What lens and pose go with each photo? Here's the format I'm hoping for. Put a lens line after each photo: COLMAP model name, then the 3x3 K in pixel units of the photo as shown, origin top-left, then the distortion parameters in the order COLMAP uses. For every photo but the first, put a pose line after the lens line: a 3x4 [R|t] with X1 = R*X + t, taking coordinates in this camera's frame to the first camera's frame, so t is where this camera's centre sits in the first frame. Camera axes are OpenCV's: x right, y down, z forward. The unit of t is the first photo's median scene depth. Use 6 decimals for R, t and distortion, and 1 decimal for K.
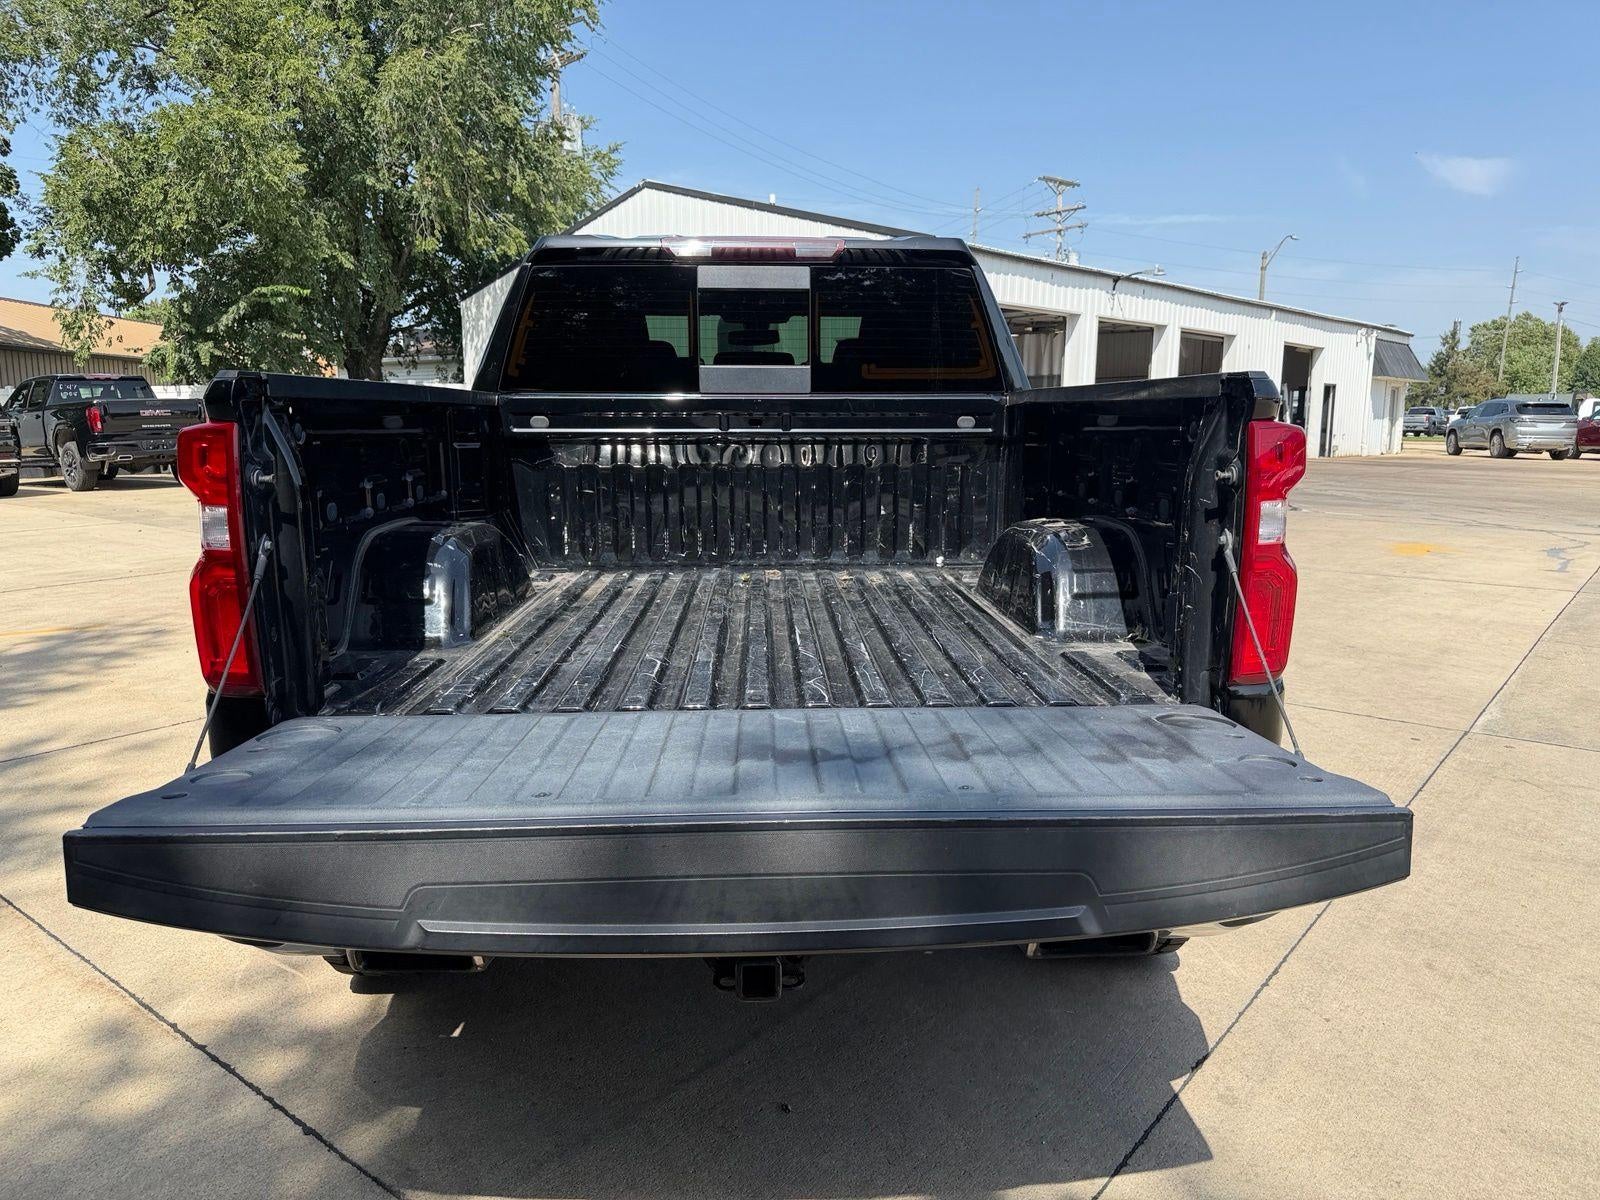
lens RADIAL K [[1130.0, 0, 798.9], [0, 1130.0, 660.3], [0, 0, 1]] dist [-0.002997, -0.000386]
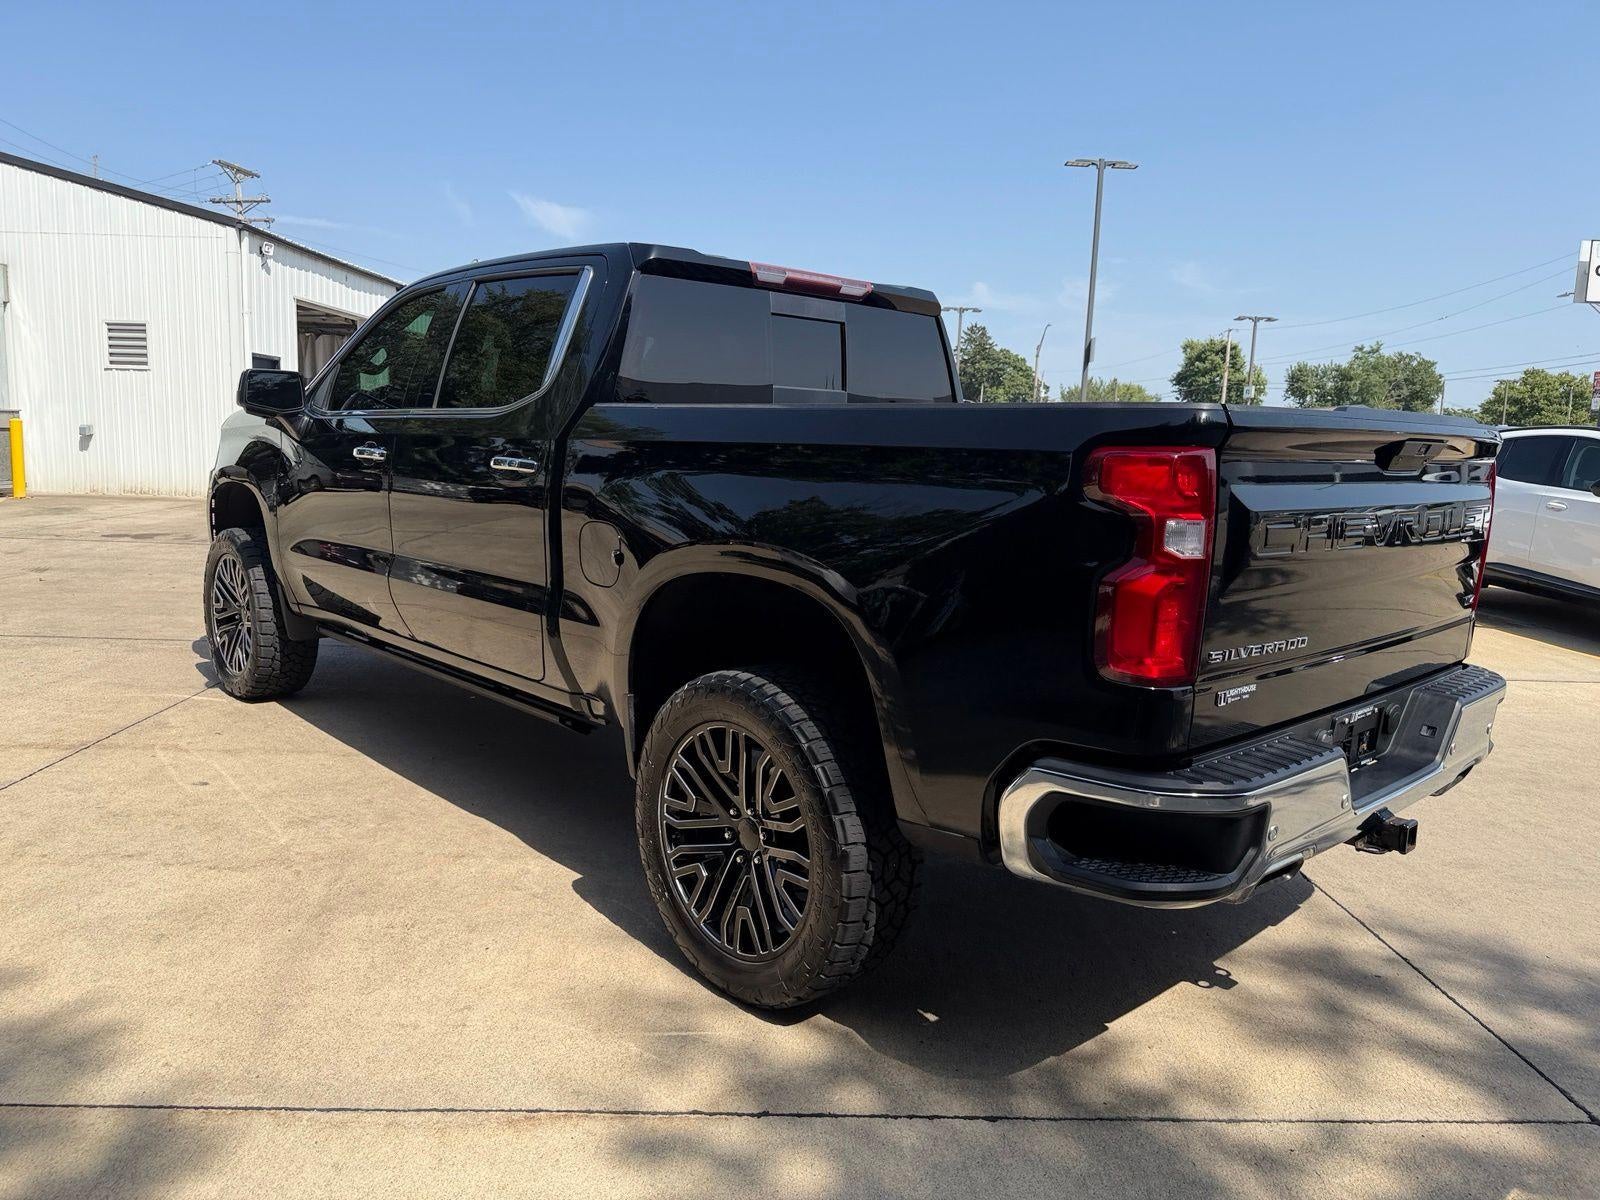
lens RADIAL K [[1132.3, 0, 782.2], [0, 1132.3, 657.1], [0, 0, 1]] dist [0.005389, -0.005837]
pose [[0.756344, -0.100317, 0.646437, -0.137912], [0.107385, 0.993807, 0.028580, -0.006726], [-0.645301, 0.047801, 0.762432, 0.034836]]
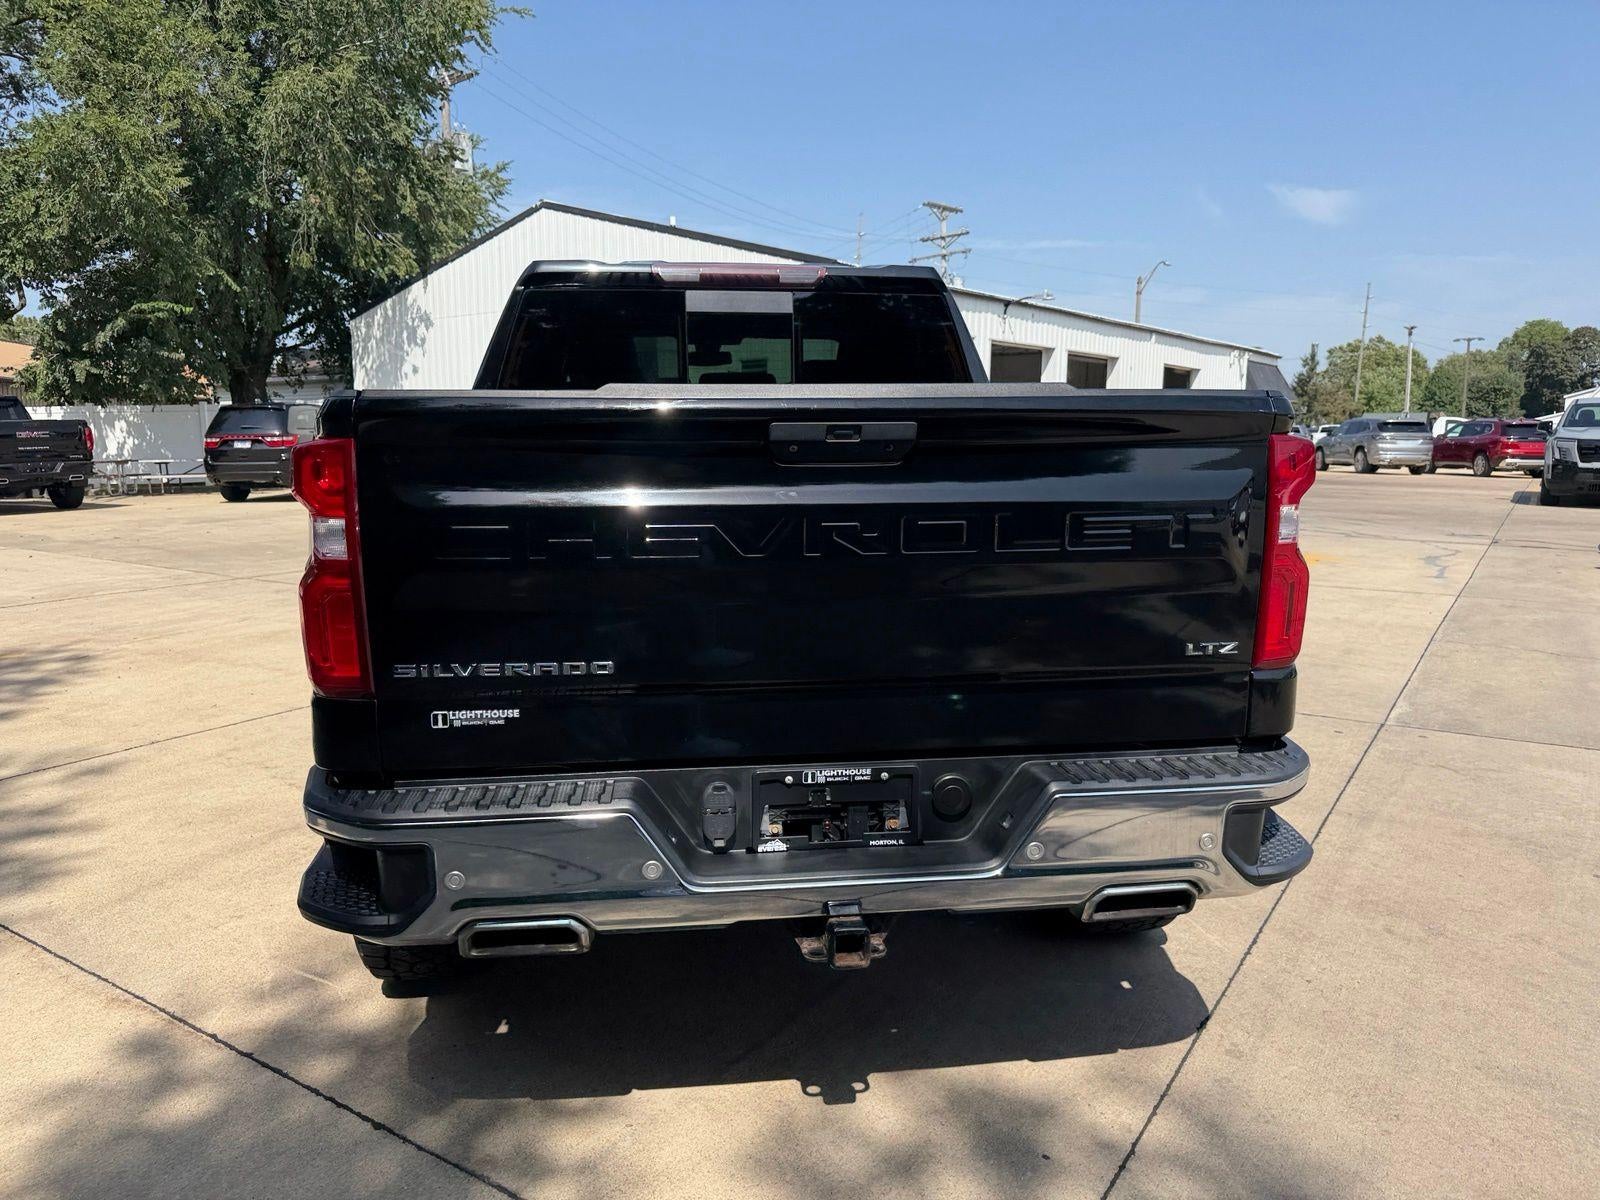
lens RADIAL K [[1132.3, 0, 782.2], [0, 1132.3, 657.1], [0, 0, 1]] dist [0.005389, -0.005837]
pose [[0.996320, -0.019277, 0.083518, -0.016360], [0.020974, 0.999590, -0.019486, 0.002038], [-0.083108, 0.021166, 0.996316, -0.007615]]
